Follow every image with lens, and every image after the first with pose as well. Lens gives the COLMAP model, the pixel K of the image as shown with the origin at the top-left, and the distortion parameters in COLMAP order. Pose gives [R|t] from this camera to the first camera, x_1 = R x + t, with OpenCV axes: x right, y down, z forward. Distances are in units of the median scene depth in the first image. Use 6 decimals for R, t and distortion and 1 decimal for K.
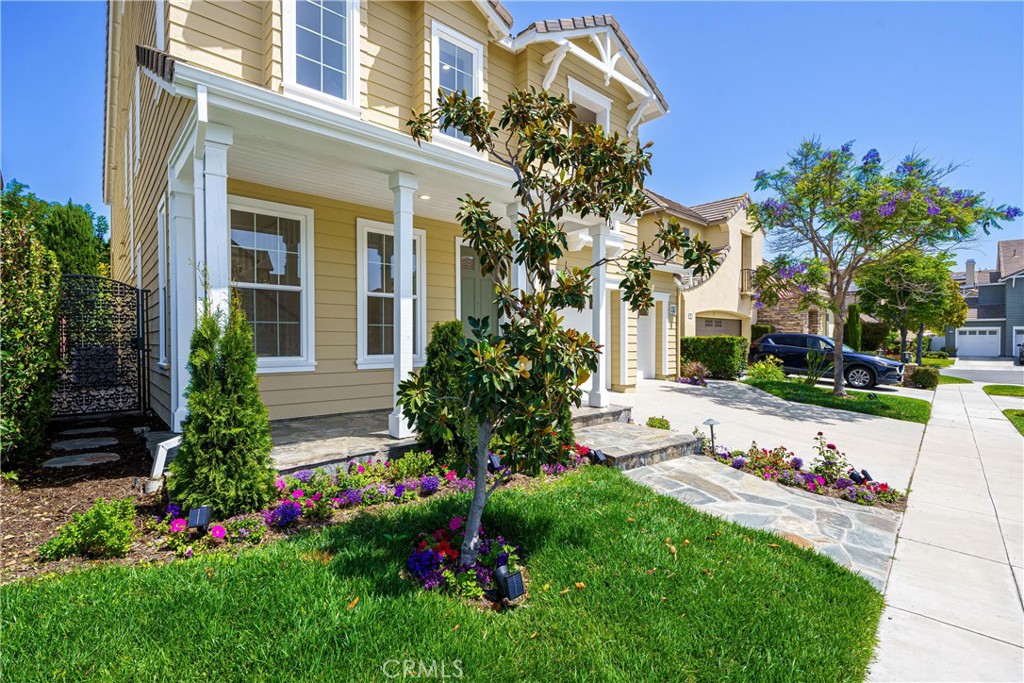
lens RADIAL K [[473.4, 0, 512.0], [0, 473.4, 341.5], [0, 0, 1]] dist [-0.000959, -0.000429]
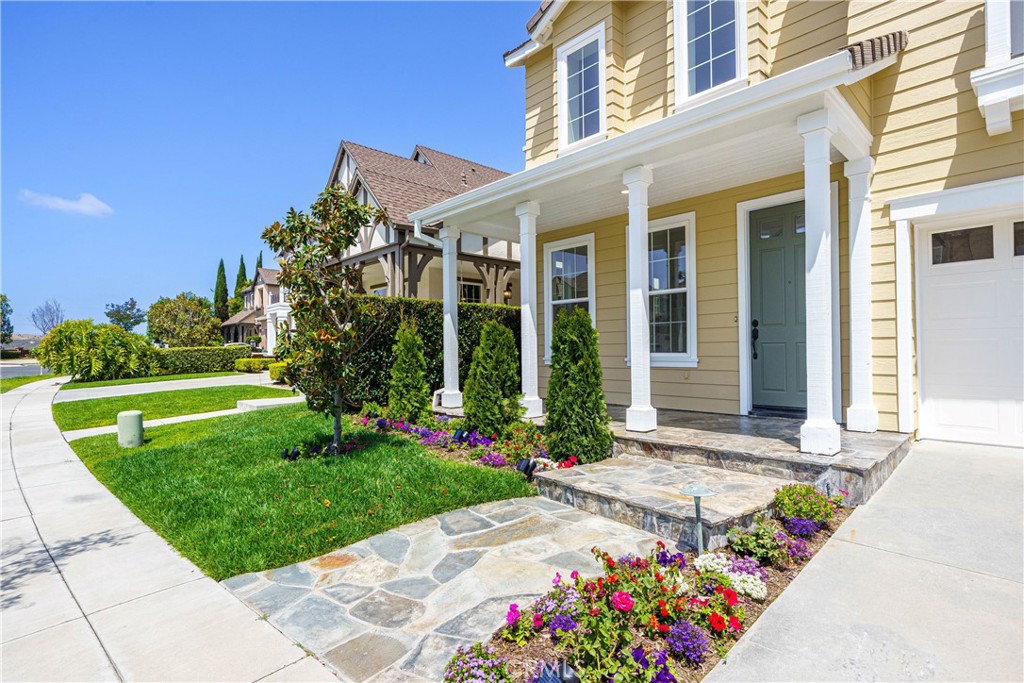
lens RADIAL K [[502.4, 0, 512.0], [0, 502.4, 341.5], [0, 0, 1]] dist [0.001418, 0.000130]
pose [[0.028939, -0.011722, -0.999512, 0.707018], [0.015196, 0.999821, -0.011286, 0.013041], [0.999466, -0.014862, 0.029111, 0.599770]]
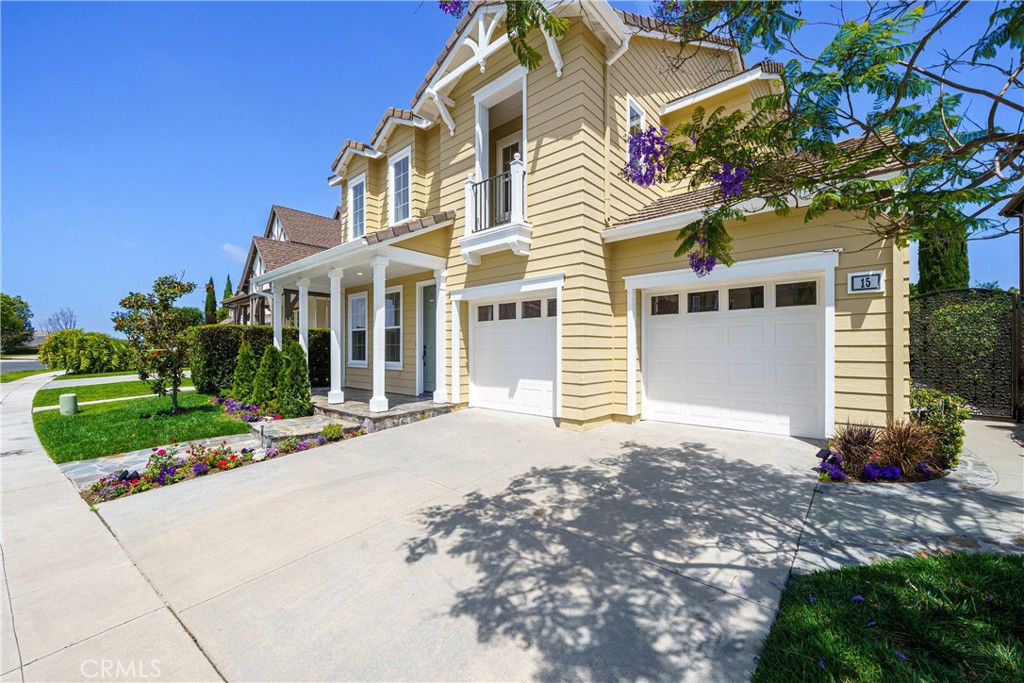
lens RADIAL K [[405.8, 0, 512.0], [0, 405.8, 341.5], [0, 0, 1]] dist [0.001092, 0.000011]
pose [[0.103988, -0.010855, -0.994519, 1.304648], [0.006339, 0.999927, -0.010251, -0.033496], [0.994558, -0.005238, 0.104049, 1.340646]]
